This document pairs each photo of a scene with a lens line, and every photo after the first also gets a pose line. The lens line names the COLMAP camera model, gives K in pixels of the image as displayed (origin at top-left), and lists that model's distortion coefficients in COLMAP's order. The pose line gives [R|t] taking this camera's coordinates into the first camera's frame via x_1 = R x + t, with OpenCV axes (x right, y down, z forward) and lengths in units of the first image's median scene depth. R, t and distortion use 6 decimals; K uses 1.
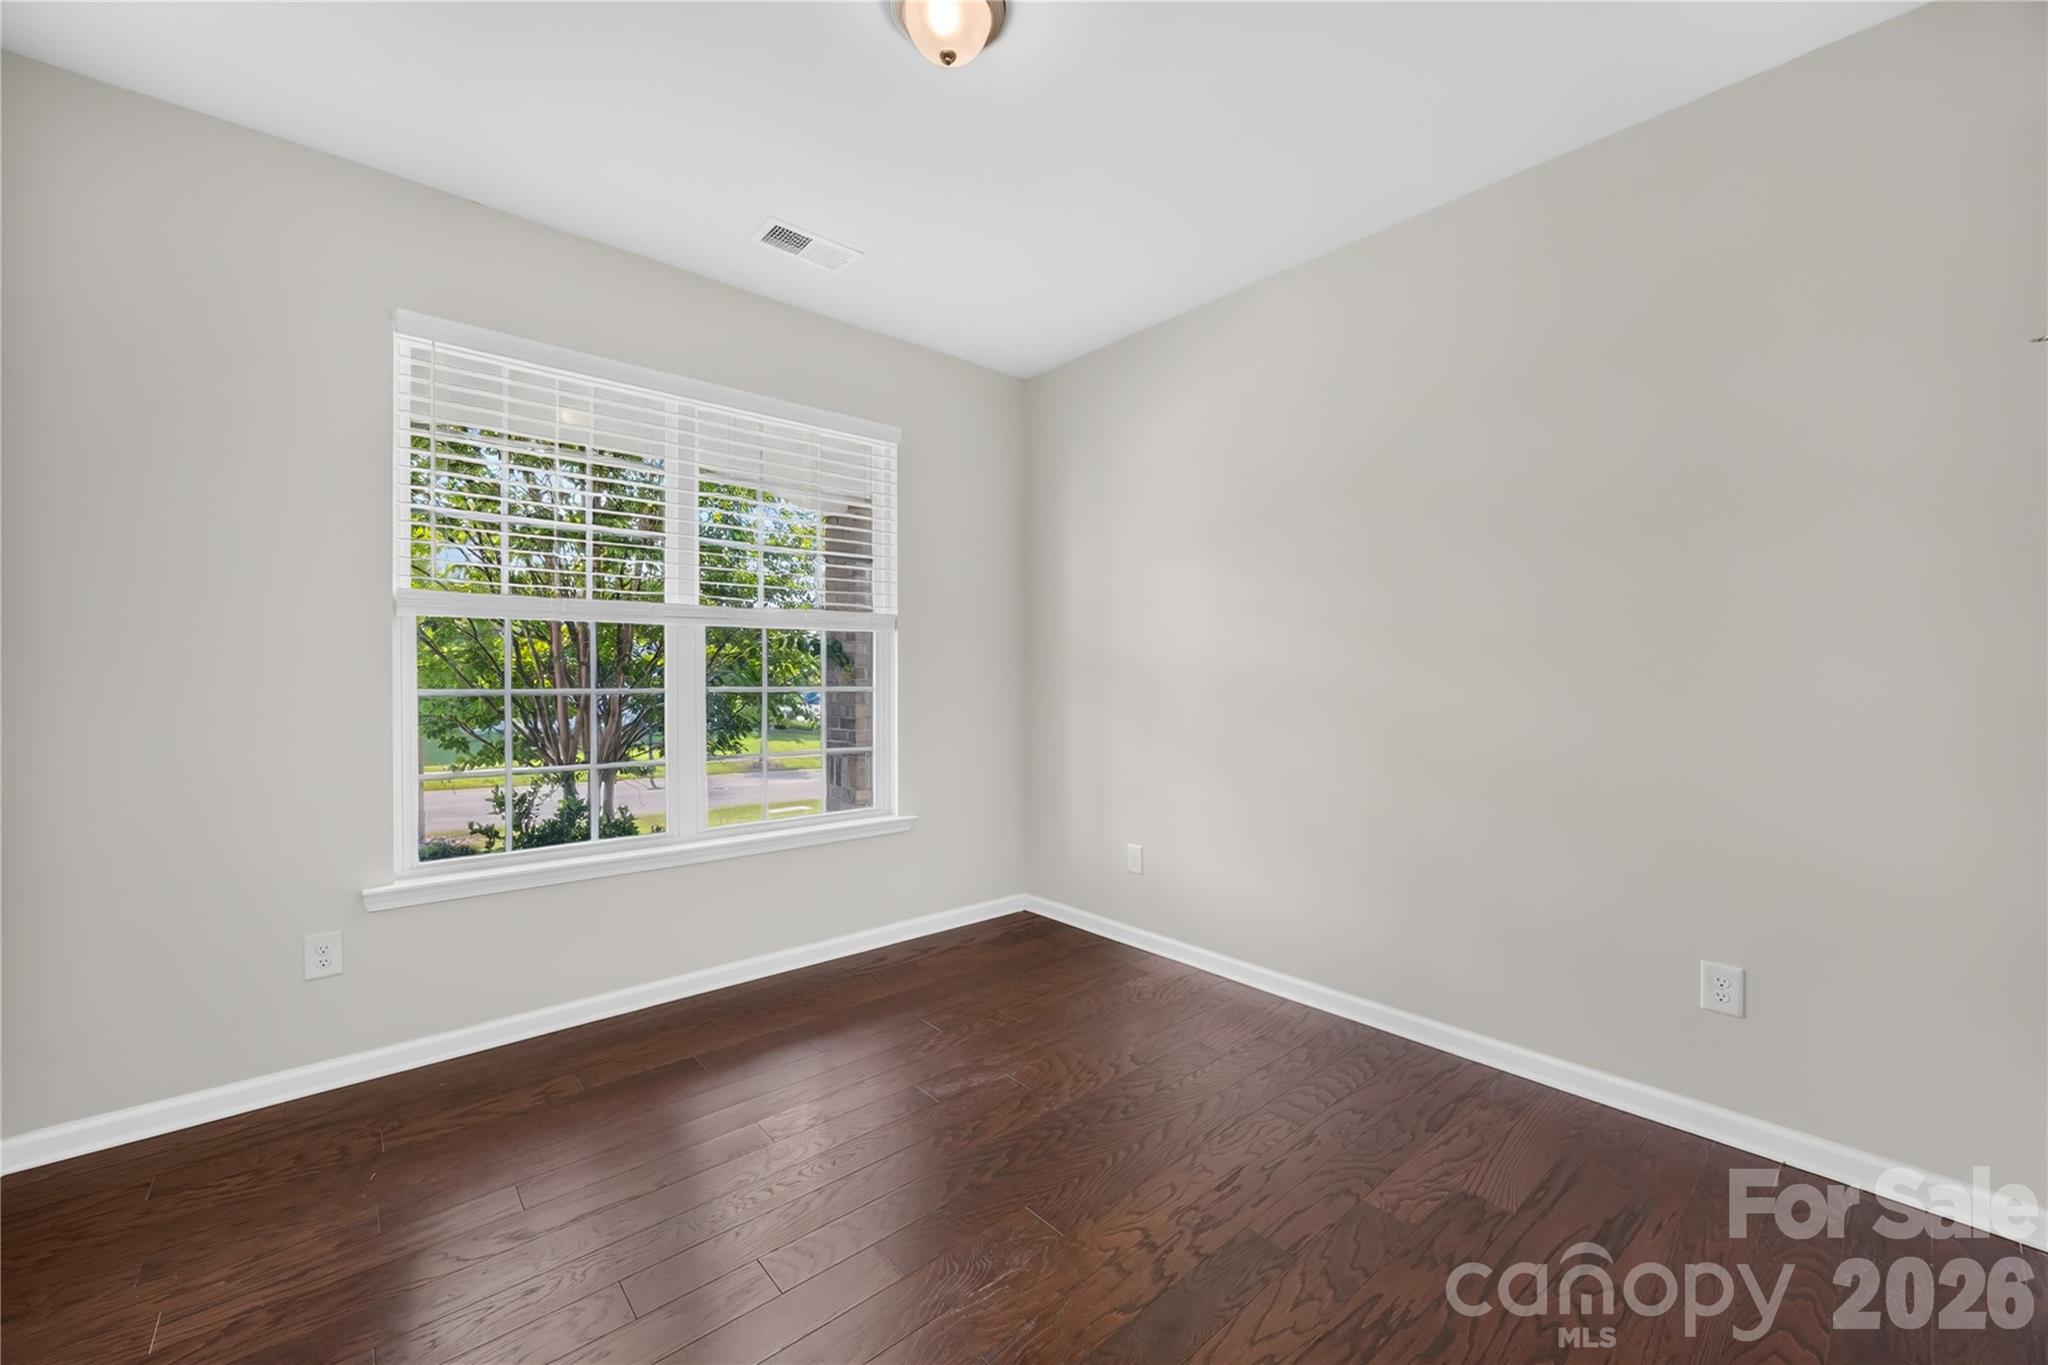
lens RADIAL K [[797.8, 0, 1045.5], [0, 797.8, 667.4], [0, 0, 1]] dist [0.000345, -0.000239]
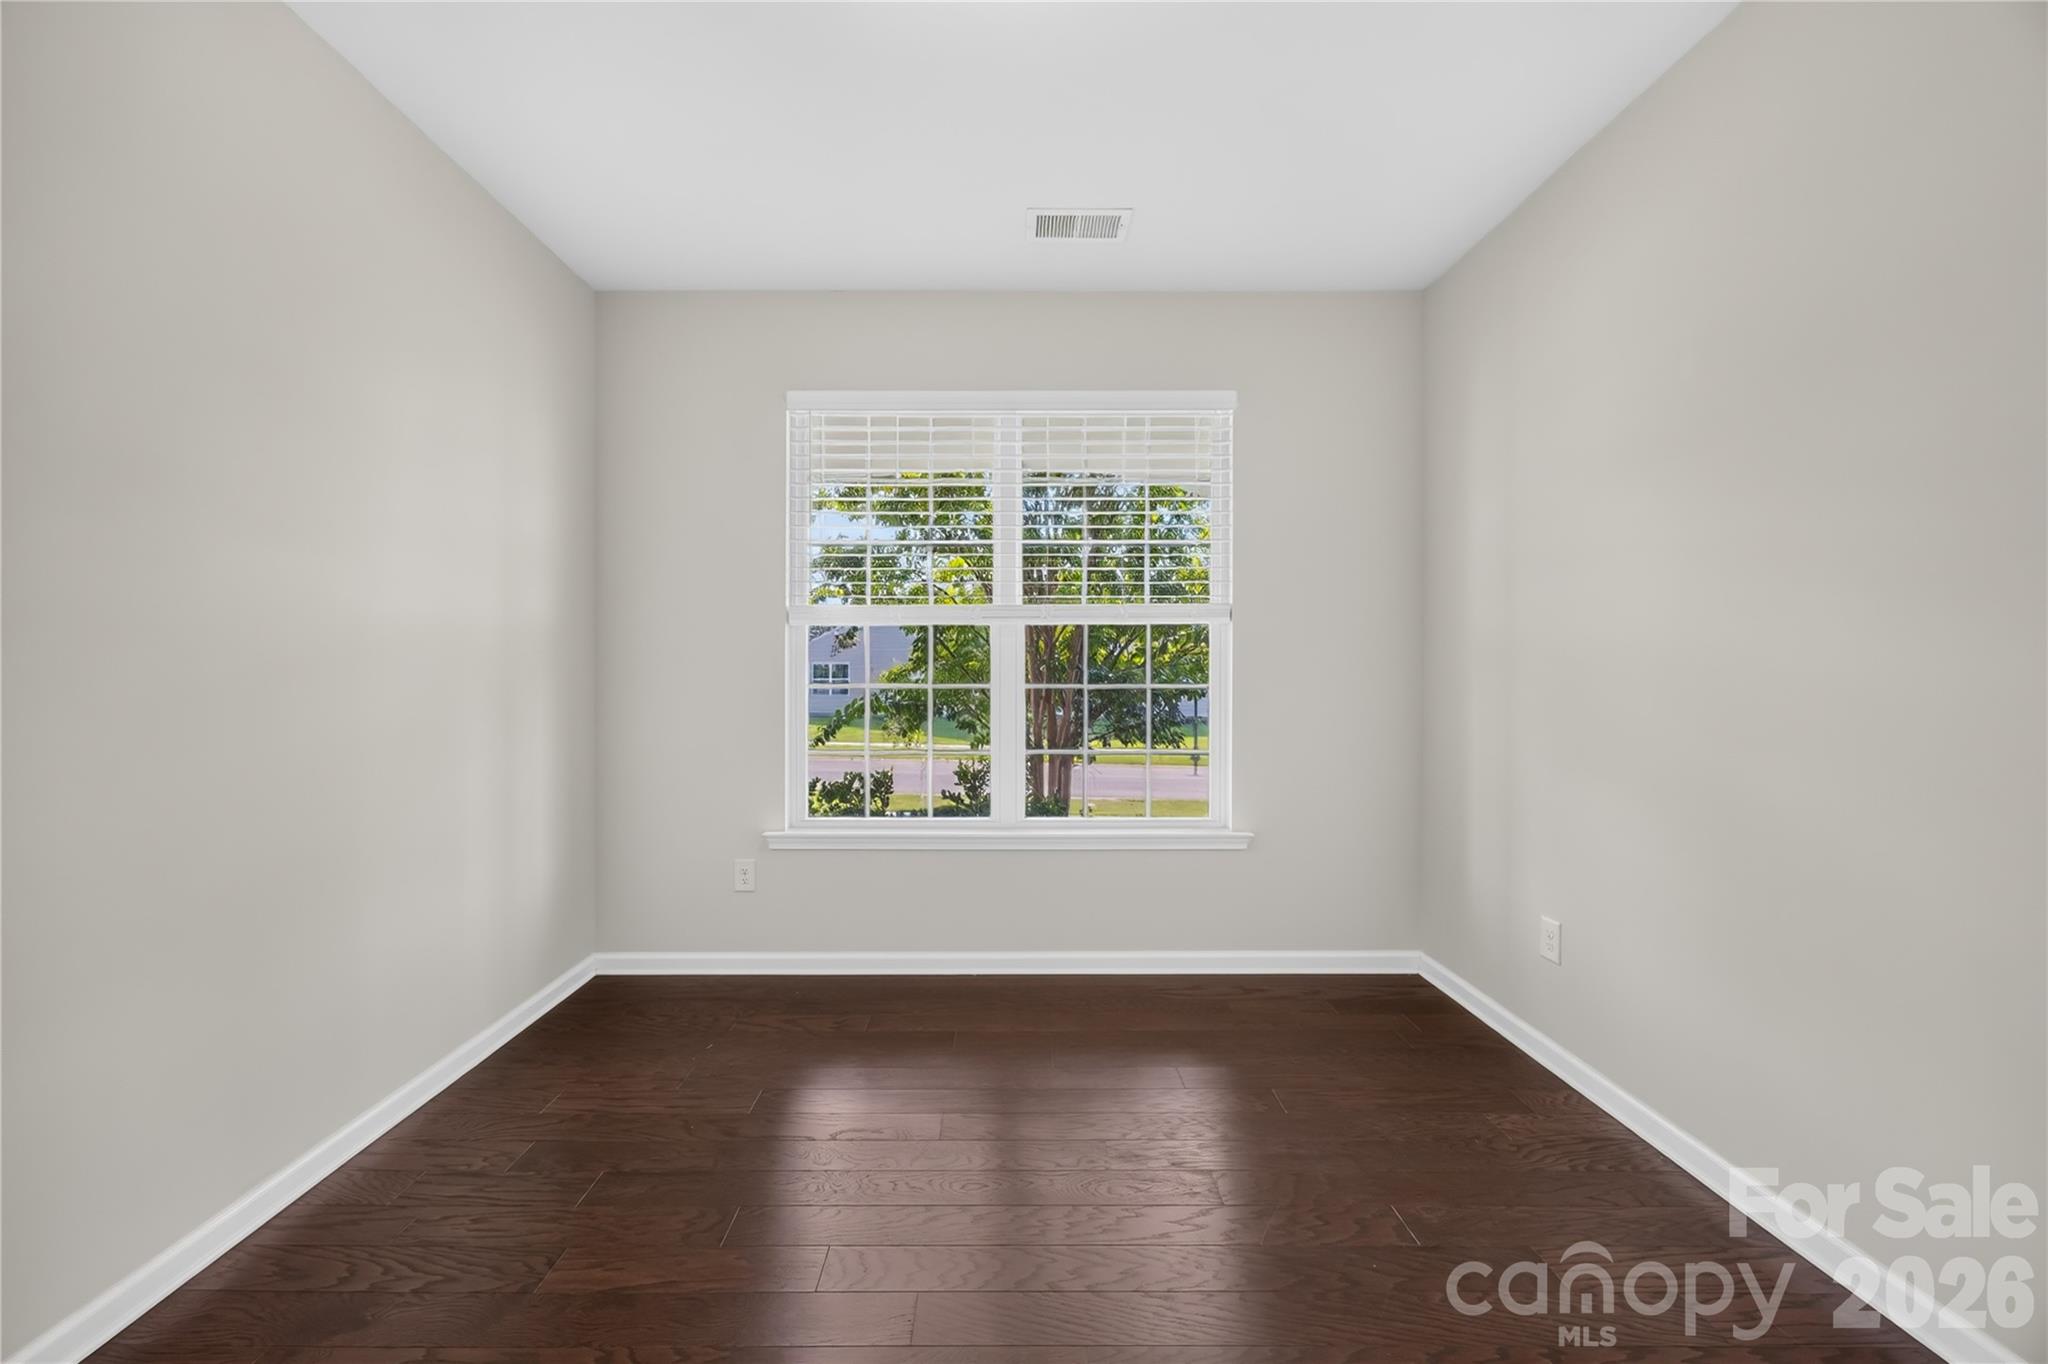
lens RADIAL K [[789.8, 0, 1020.2], [0, 789.8, 672.8], [0, 0, 1]] dist [-0.014161, -0.000106]
pose [[0.747293, 0.002442, -0.664491, 0.255576], [0.004941, 0.999945, 0.009232, 0.001175], [0.664477, -0.010182, 0.747240, 0.224150]]
